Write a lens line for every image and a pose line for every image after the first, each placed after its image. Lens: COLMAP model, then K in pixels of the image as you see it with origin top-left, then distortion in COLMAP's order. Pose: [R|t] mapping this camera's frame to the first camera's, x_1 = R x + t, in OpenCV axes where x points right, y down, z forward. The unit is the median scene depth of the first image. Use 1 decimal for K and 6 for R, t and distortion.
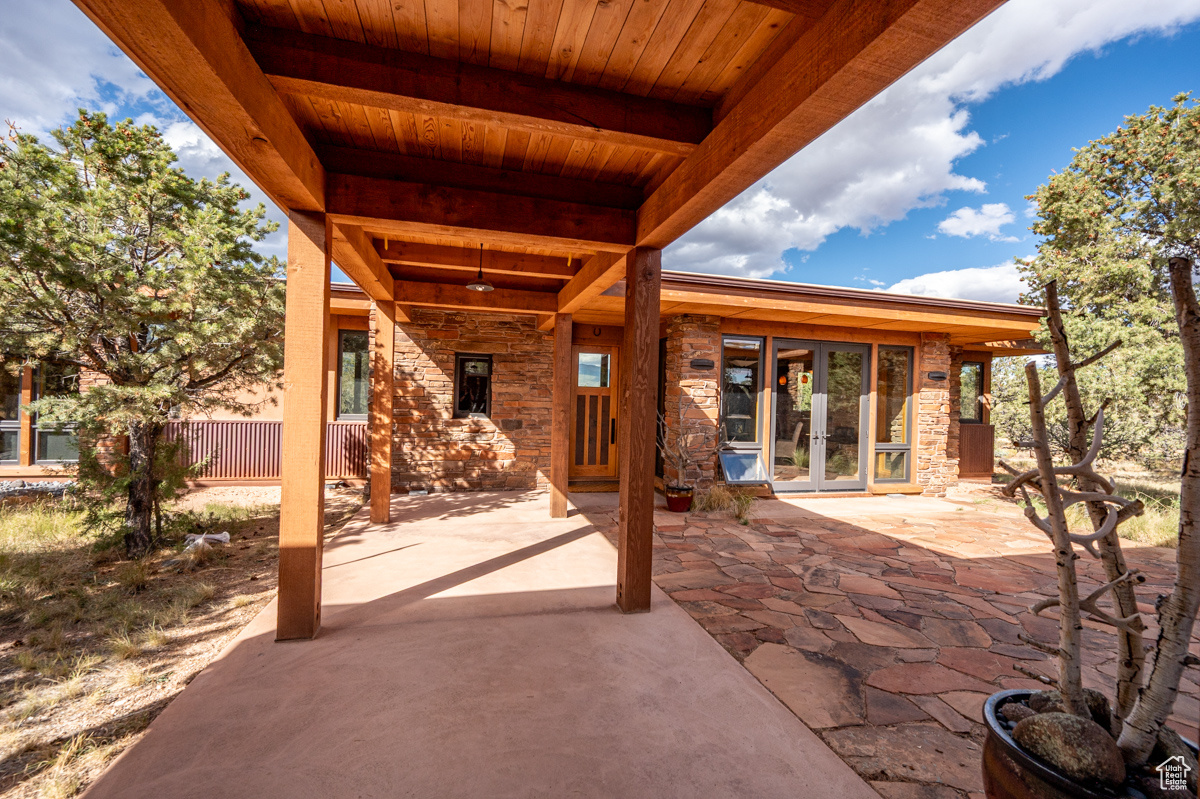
lens RADIAL K [[505.8, 0, 602.9], [0, 505.8, 397.0], [0, 0, 1]] dist [-0.001228, 0.000053]
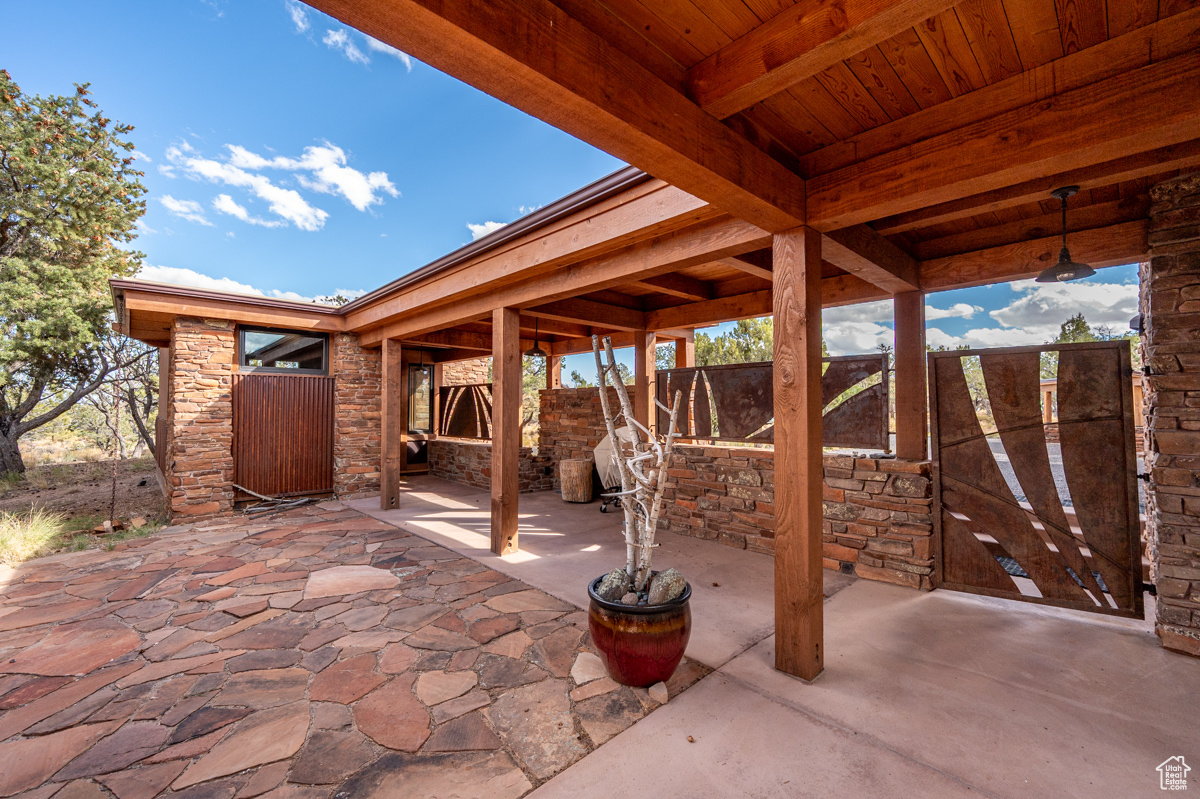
lens RADIAL K [[505.8, 0, 599.9], [0, 505.8, 393.6], [0, 0, 1]] dist [-0.001228, 0.000053]
pose [[-0.471746, 0.001070, 0.881734, -0.117355], [-0.011573, 0.999906, -0.007405, -0.004272], [-0.881659, -0.013697, -0.471689, 0.381806]]
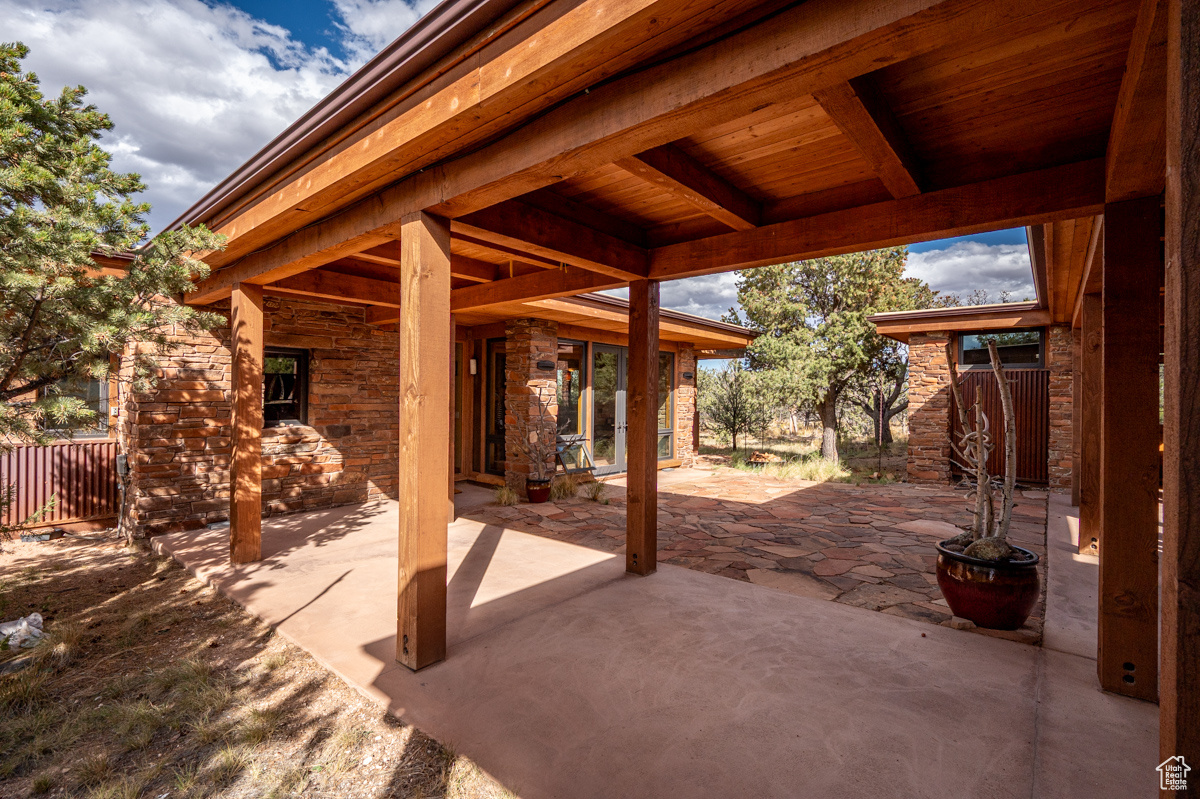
lens RADIAL K [[531.7, 0, 590.5], [0, 531.7, 399.3], [0, 0, 1]] dist [0.000781, 0.000046]
pose [[0.827171, -0.023450, 0.561461, -0.347302], [0.013223, 0.999665, 0.022271, -0.015328], [-0.561795, -0.010997, 0.827204, 0.001769]]
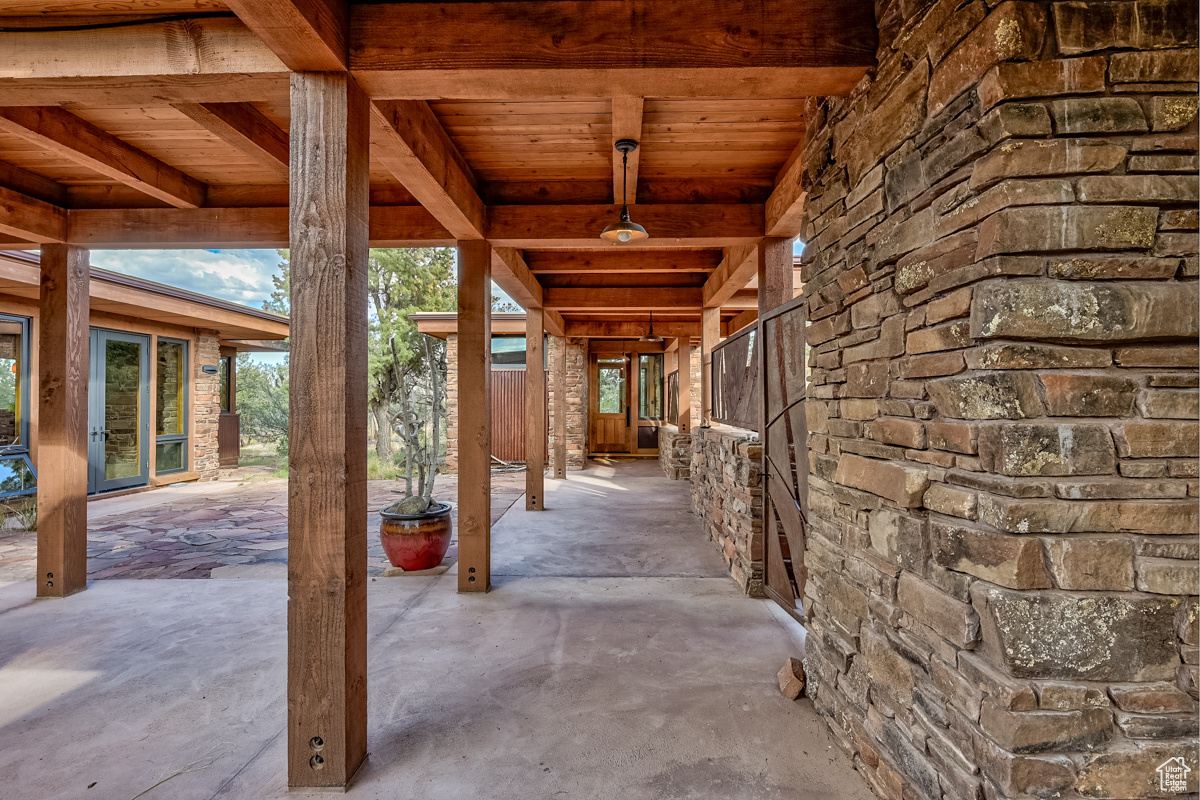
lens RADIAL K [[602.7, 0, 596.0], [0, 602.7, 397.2], [0, 0, 1]] dist [0.000512, -0.000390]
pose [[0.290247, -0.019877, 0.956745, -0.359867], [0.008647, 0.999798, 0.018148, 0.002732], [-0.956913, 0.003005, 0.290361, -0.177936]]
